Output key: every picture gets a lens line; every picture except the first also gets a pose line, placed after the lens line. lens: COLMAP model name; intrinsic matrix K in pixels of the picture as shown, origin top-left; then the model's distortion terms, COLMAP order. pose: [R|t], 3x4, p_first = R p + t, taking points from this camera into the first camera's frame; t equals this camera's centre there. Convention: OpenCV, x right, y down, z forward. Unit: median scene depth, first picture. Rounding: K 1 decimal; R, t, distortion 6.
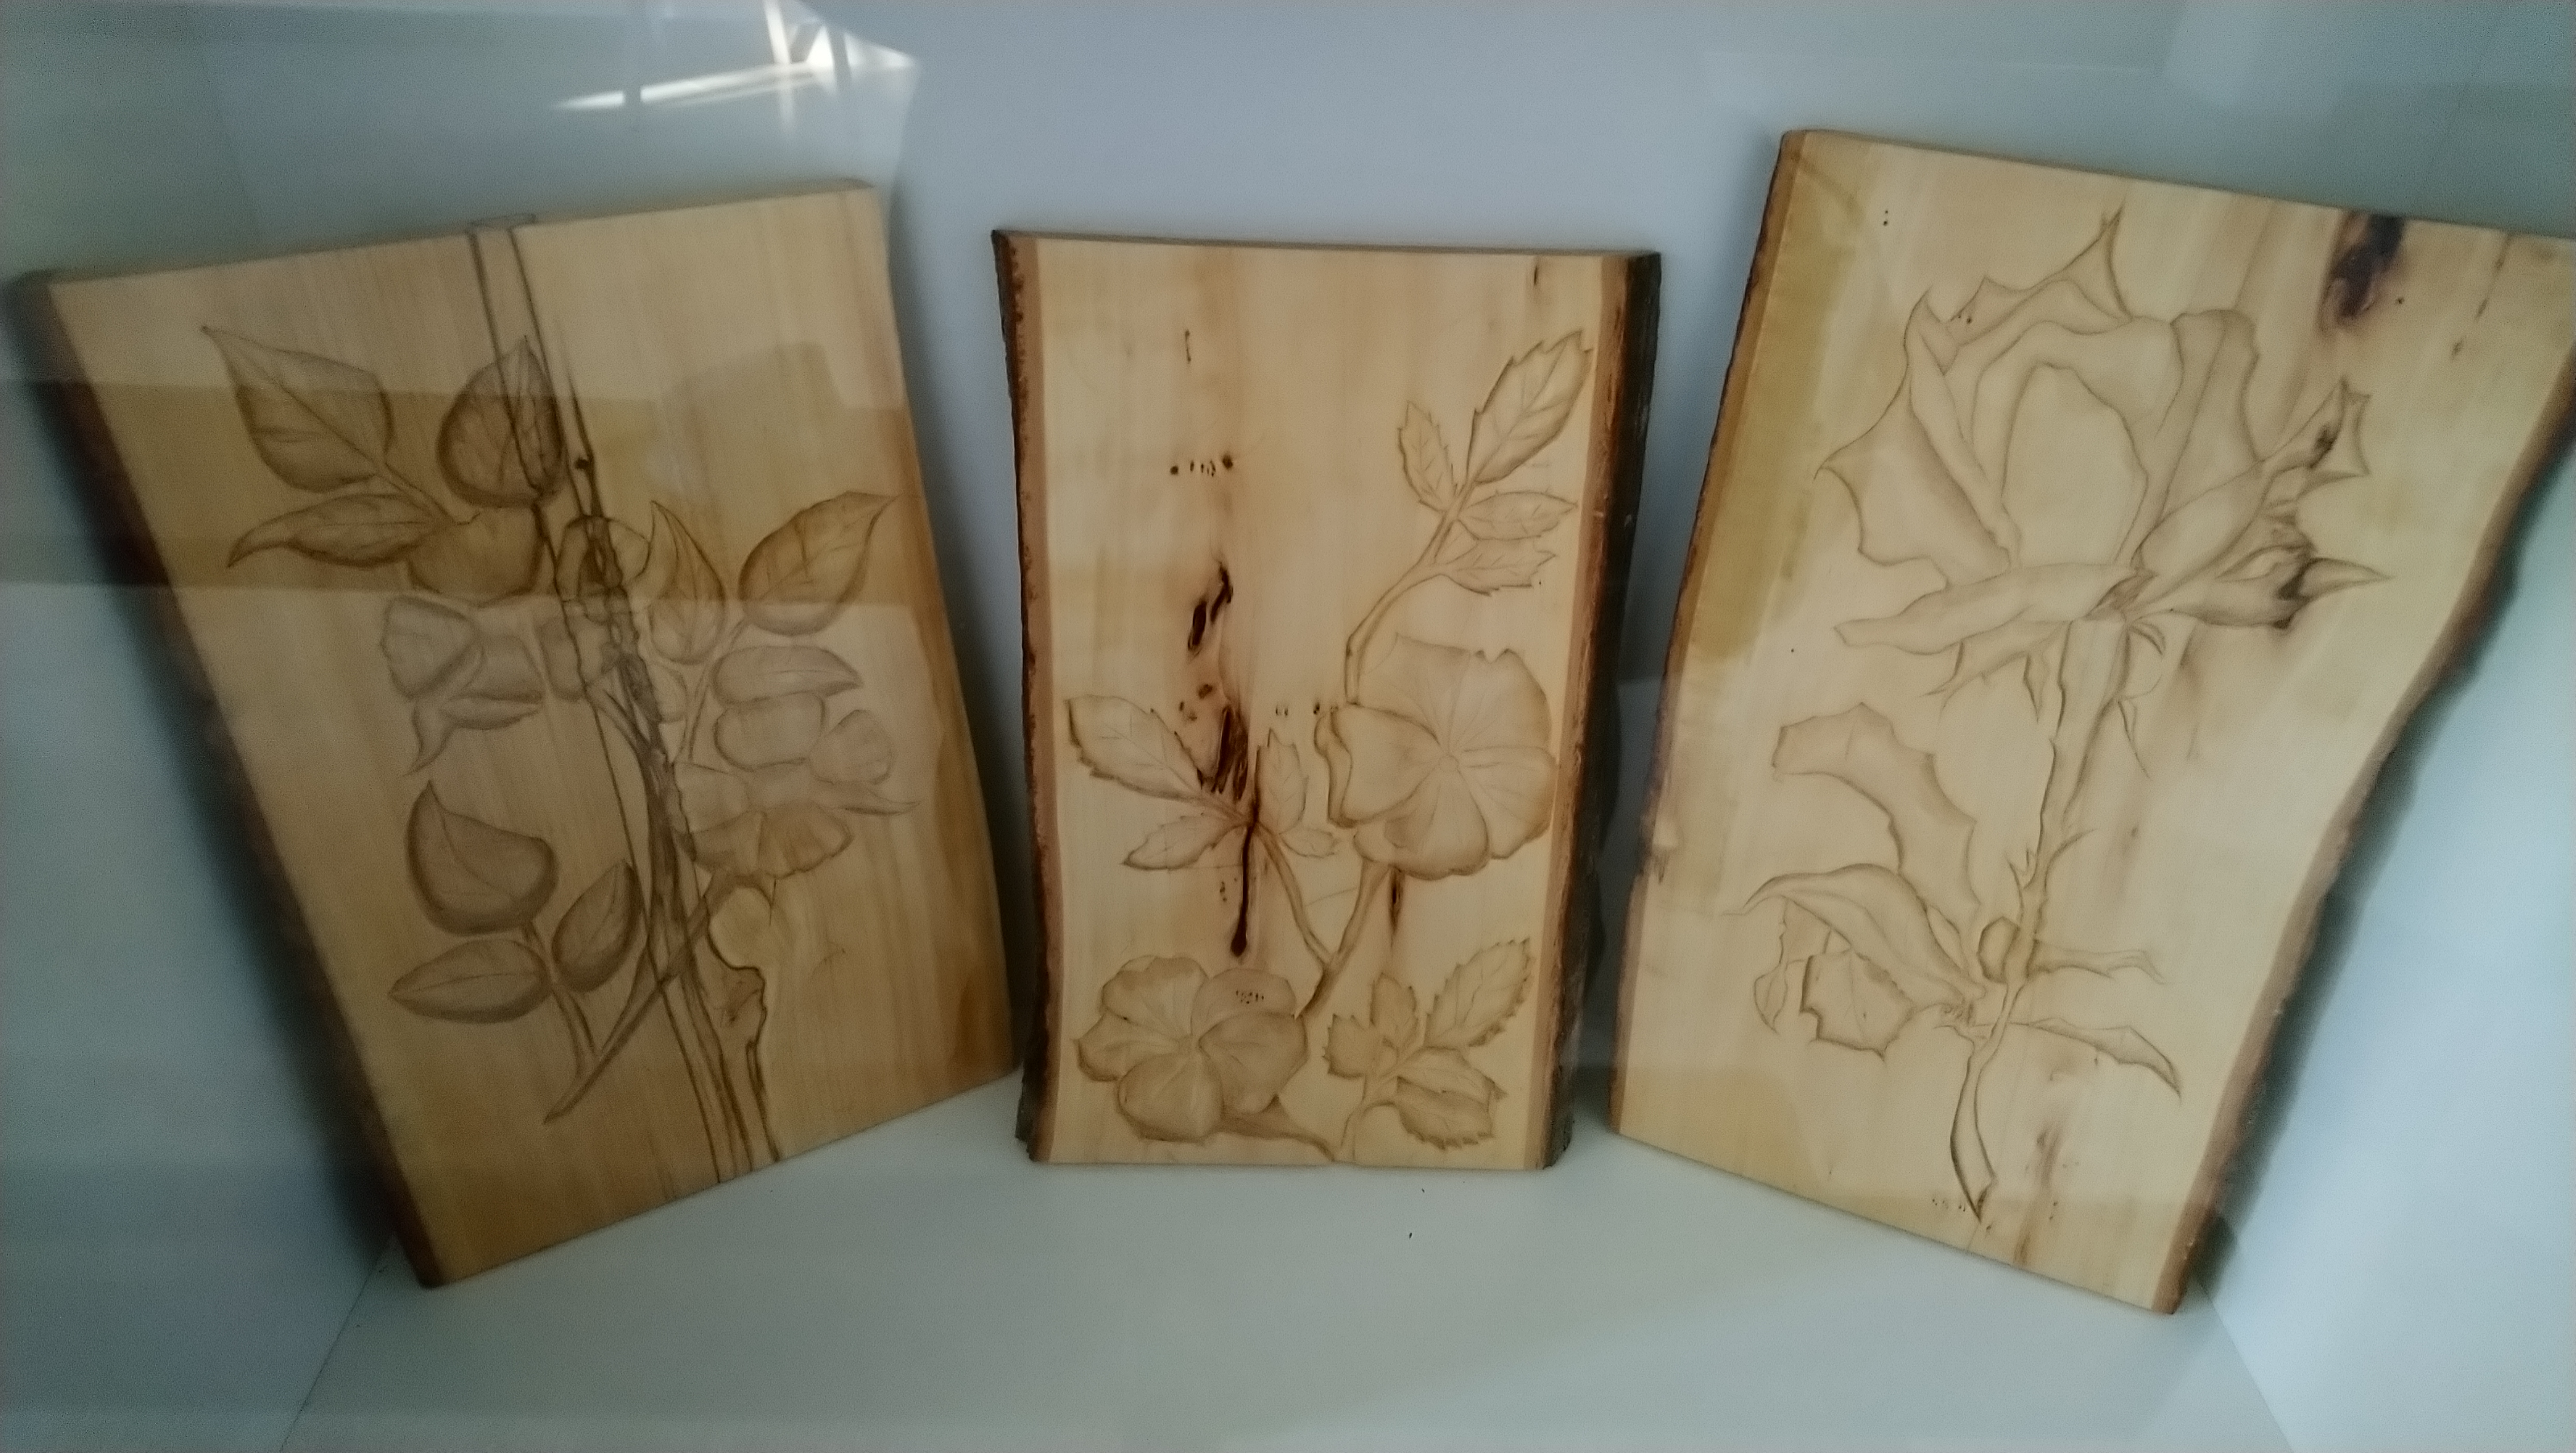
lens RADIAL K [[1624.5, 0, 1256.1], [0, 1624.5, 732.4], [0, 0, 1]] dist [0.114288, -0.196619]
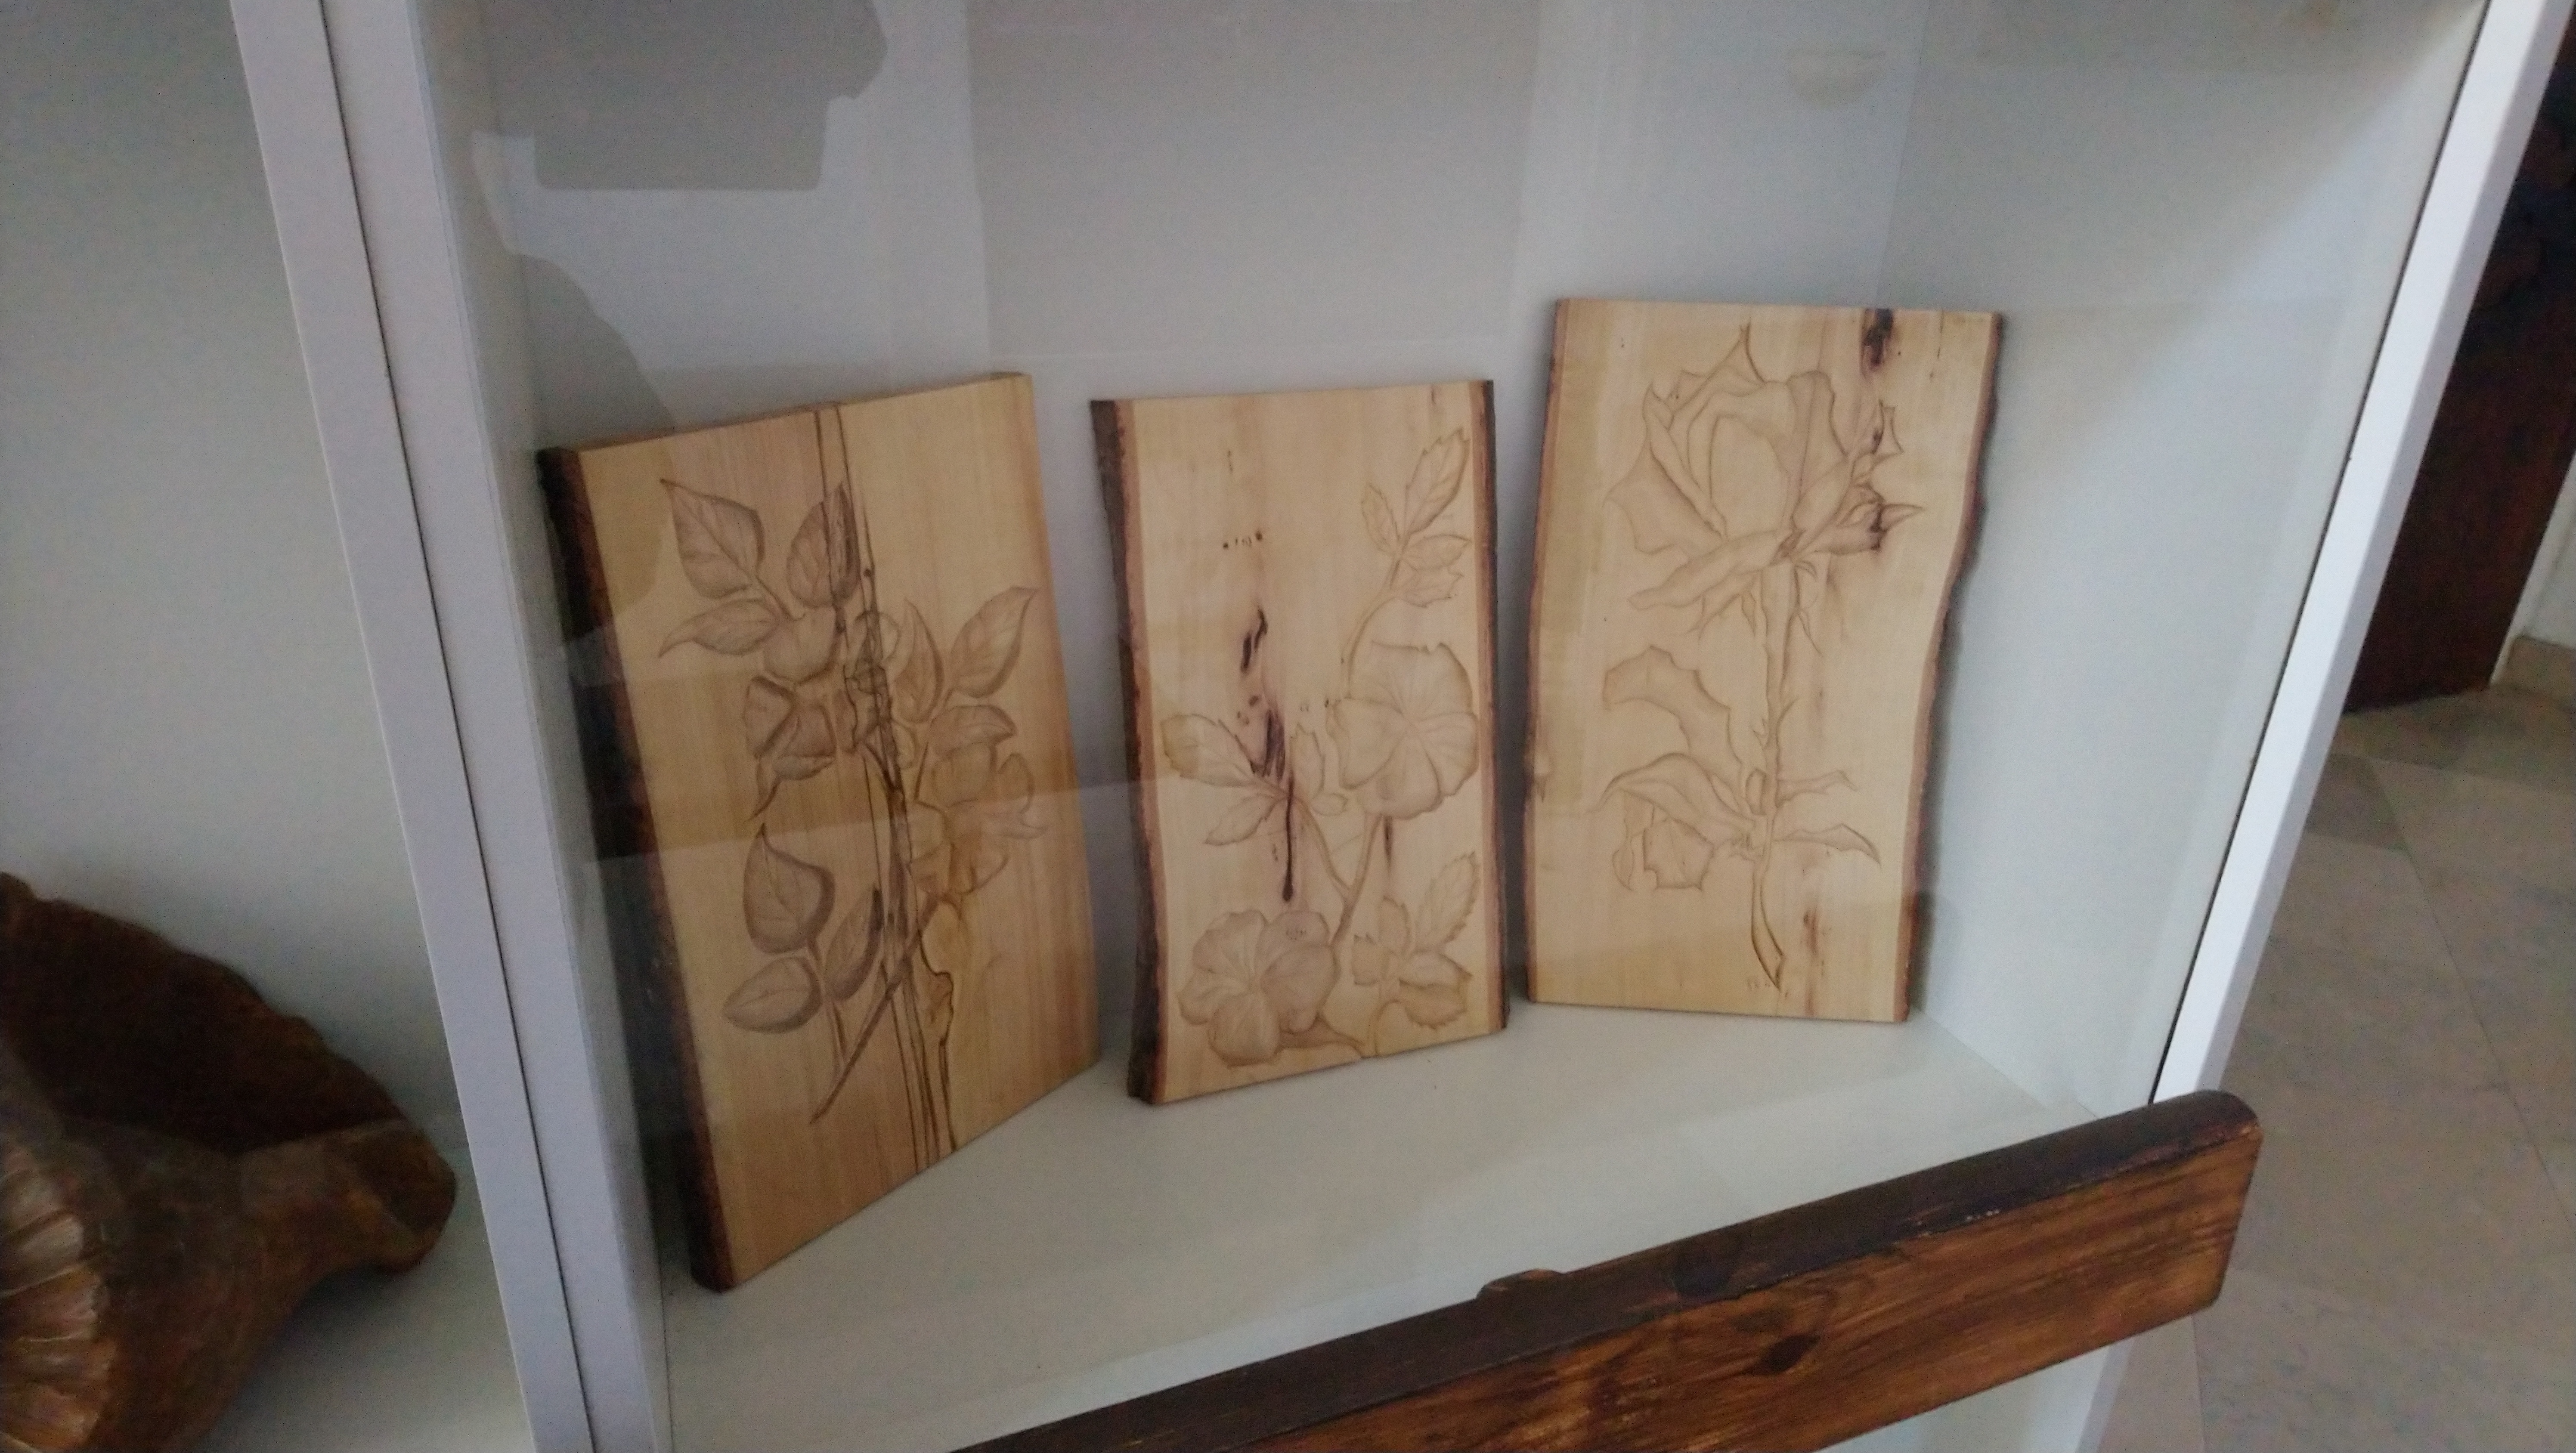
lens RADIAL K [[1624.5, 0, 1256.1], [0, 1624.5, 732.4], [0, 0, 1]] dist [0.114288, -0.196619]
pose [[0.934669, -0.148597, 0.322976, -0.505870], [0.205365, 0.967231, -0.149299, 0.219447], [-0.290207, 0.205873, 0.934557, -0.336156]]
